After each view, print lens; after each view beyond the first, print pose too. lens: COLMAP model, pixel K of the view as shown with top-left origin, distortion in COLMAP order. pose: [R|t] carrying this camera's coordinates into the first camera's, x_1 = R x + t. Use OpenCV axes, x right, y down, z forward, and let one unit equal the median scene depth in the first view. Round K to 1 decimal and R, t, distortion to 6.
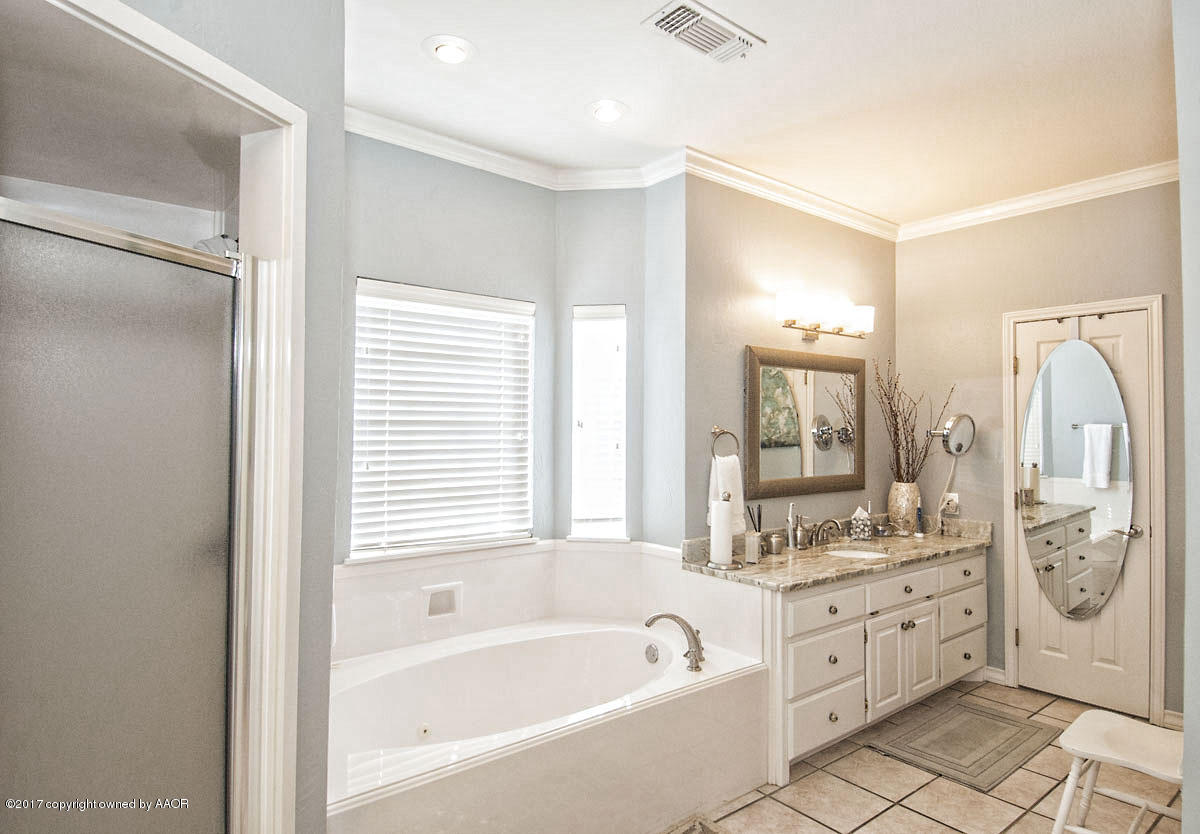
lens RADIAL K [[673.1, 0, 605.9], [0, 673.1, 407.3], [0, 0, 1]] dist [0.039255, -0.048425]
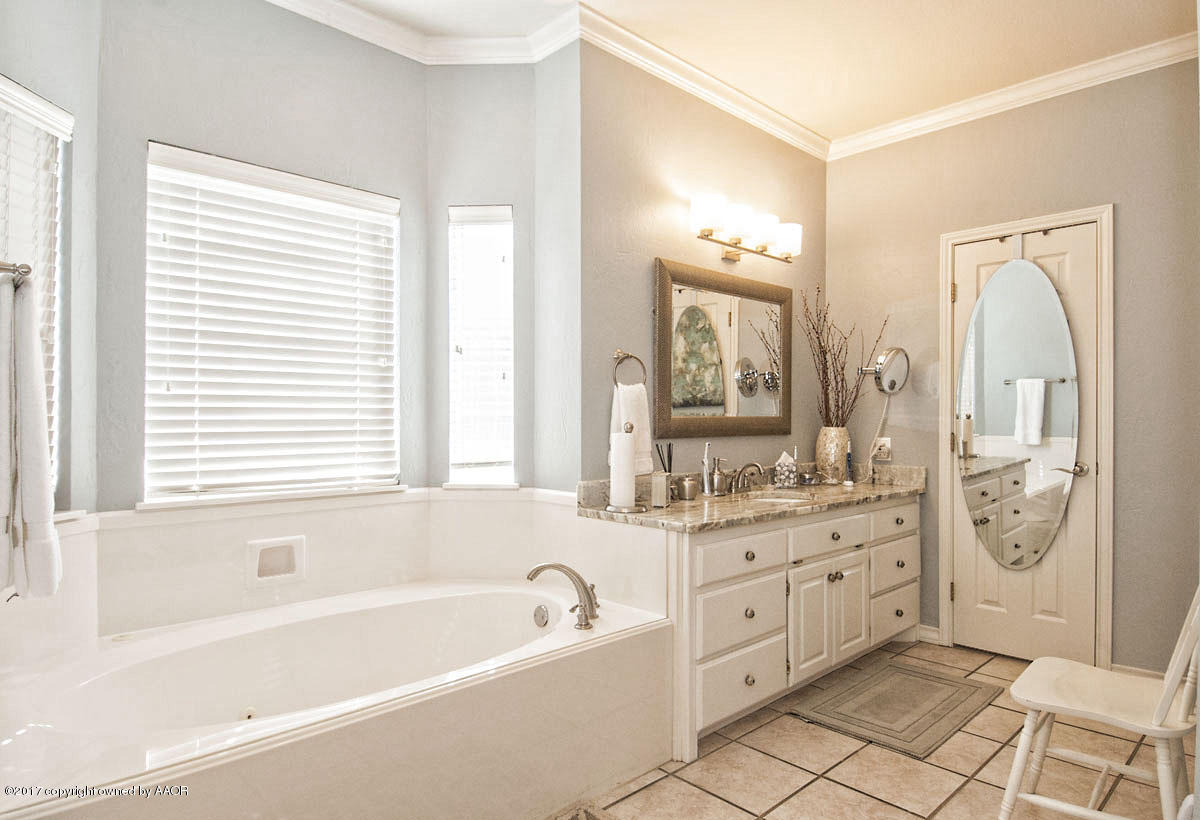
lens RADIAL K [[697.9, 0, 600.0], [0, 697.9, 410.0], [0, 0, 1]] dist [0.040843, -0.046896]
pose [[0.996029, -0.005408, 0.088867, 0.059881], [0.002972, 0.999617, 0.027520, 0.077933], [-0.088981, -0.027146, 0.995663, 0.122839]]
